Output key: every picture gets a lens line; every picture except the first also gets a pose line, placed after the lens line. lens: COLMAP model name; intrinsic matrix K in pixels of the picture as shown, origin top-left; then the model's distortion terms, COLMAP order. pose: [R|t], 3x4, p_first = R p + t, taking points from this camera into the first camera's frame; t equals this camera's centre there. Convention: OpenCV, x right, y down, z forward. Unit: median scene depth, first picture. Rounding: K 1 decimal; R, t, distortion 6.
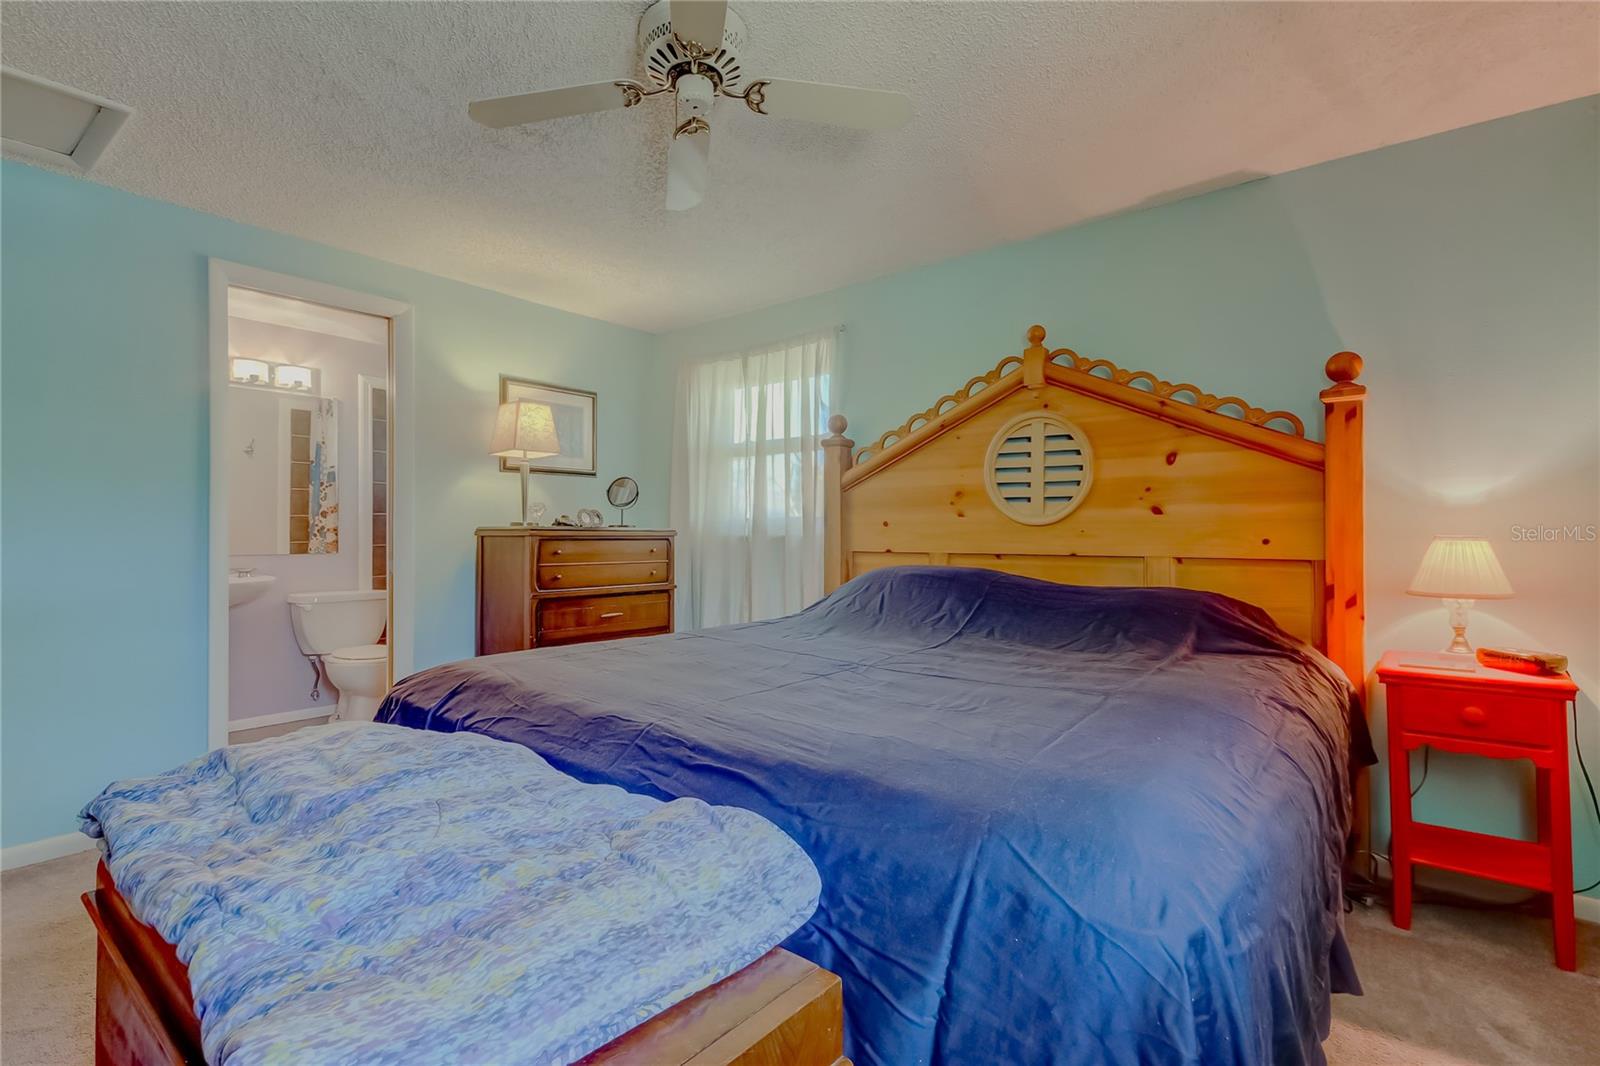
lens RADIAL K [[743.9, 0, 799.2], [0, 743.9, 530.1], [0, 0, 1]] dist [0.022854, -0.003564]
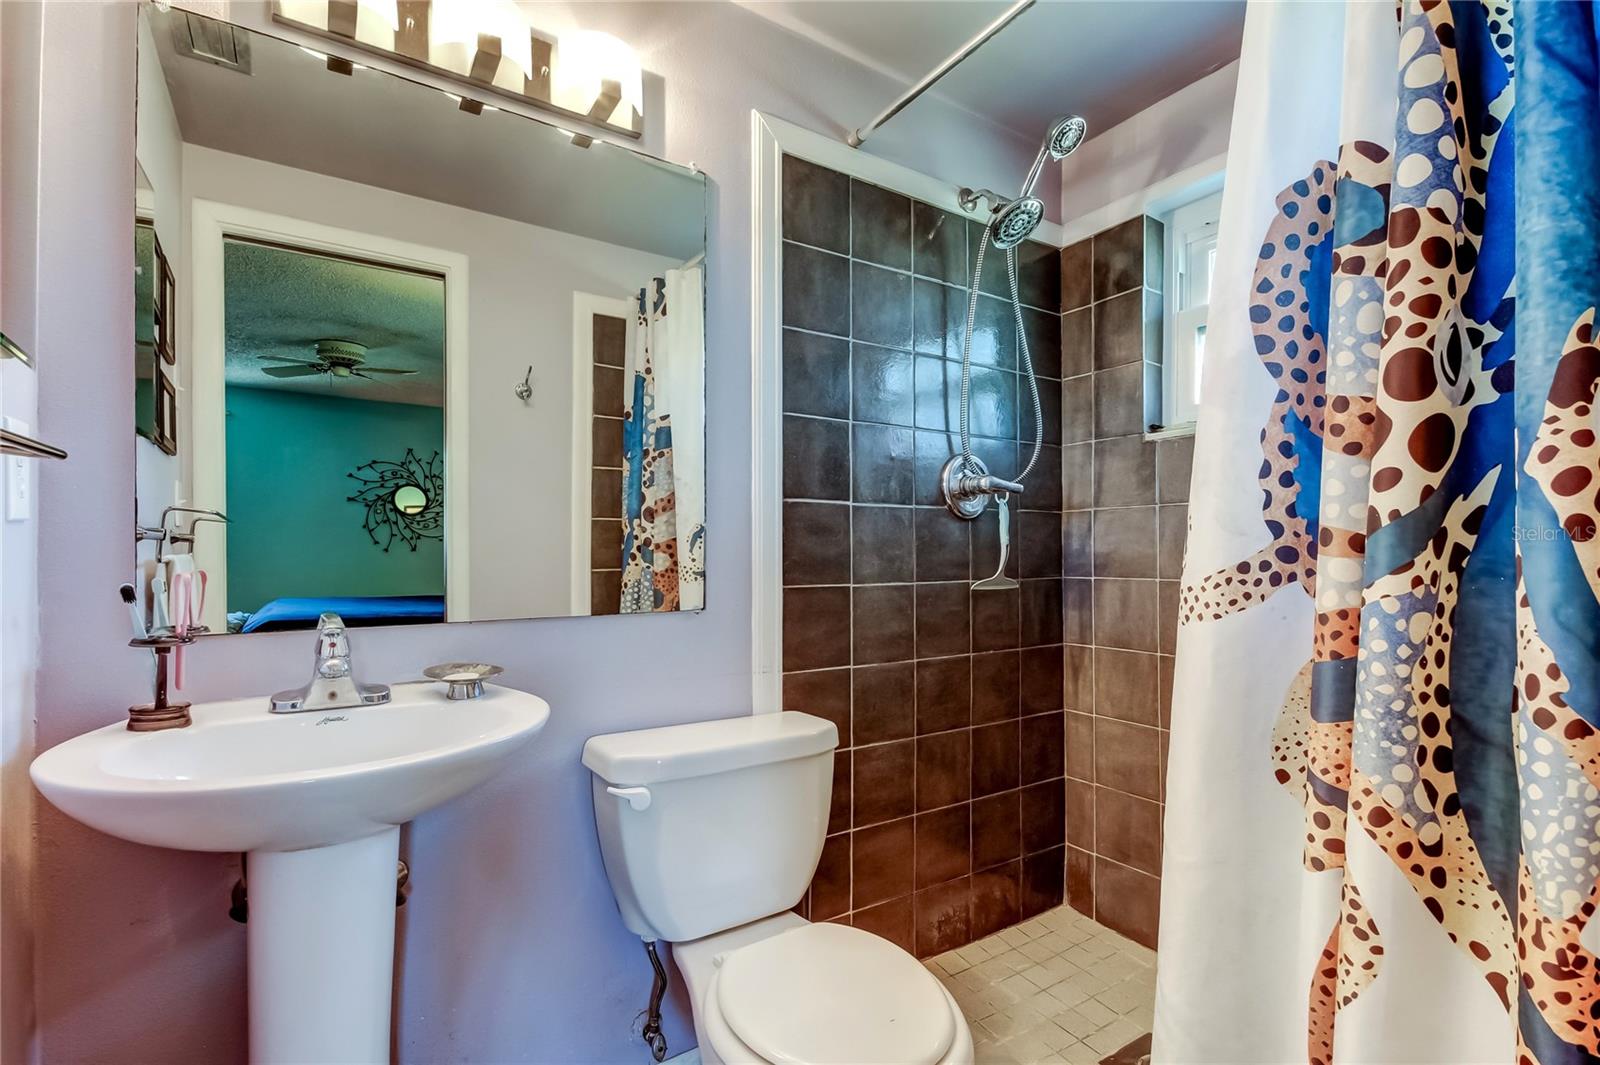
lens RADIAL K [[743.9, 0, 800.5], [0, 743.9, 545.2], [0, 0, 1]] dist [0.022854, -0.003564]
pose [[0.947250, -0.000865, -0.320494, -0.395500], [0.000997, 0.999999, 0.000247, -0.001008], [0.320494, -0.000553, 0.947250, 0.587007]]
